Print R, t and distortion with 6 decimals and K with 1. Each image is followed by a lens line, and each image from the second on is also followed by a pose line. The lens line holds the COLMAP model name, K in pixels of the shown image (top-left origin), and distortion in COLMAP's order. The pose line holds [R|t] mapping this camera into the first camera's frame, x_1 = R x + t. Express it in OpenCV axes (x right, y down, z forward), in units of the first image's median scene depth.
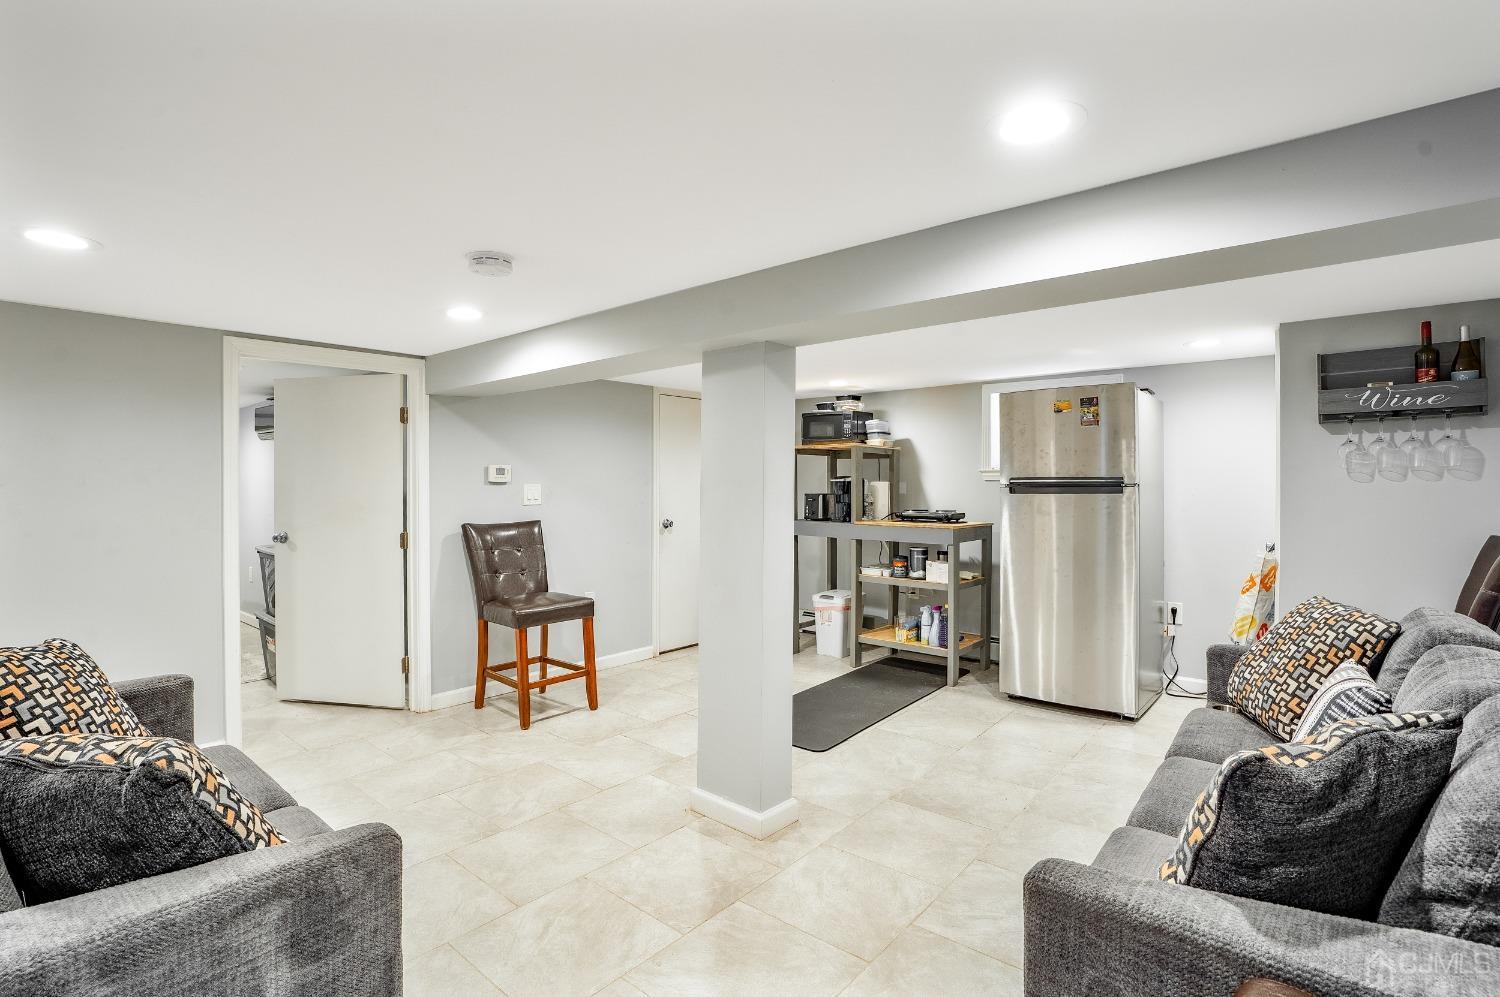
lens RADIAL K [[697.0, 0, 750.0], [0, 697.0, 498.5], [0, 0, 1]] dist [-0.068937, 0.000035]
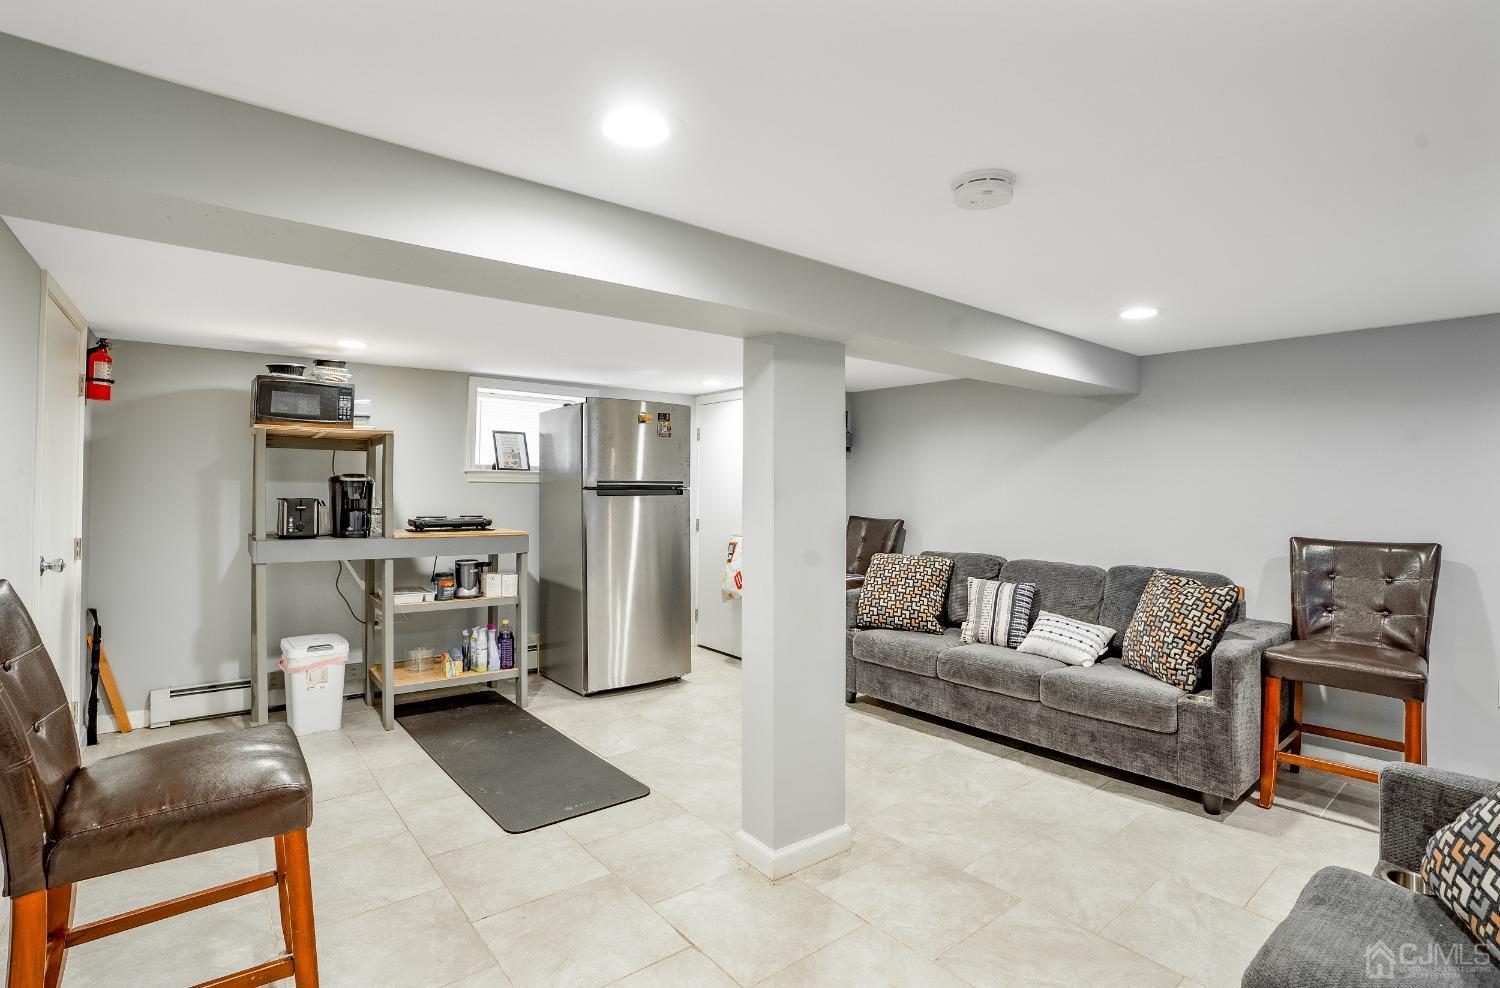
lens RADIAL K [[698.0, 0, 750.0], [0, 698.0, 494.0], [0, 0, 1]] dist [-0.056674, 0.000029]
pose [[0.205921, -0.005632, 0.978552, -0.614658], [0.013156, 0.999909, 0.002986, -0.010325], [-0.978480, 0.012259, 0.205977, 0.585444]]
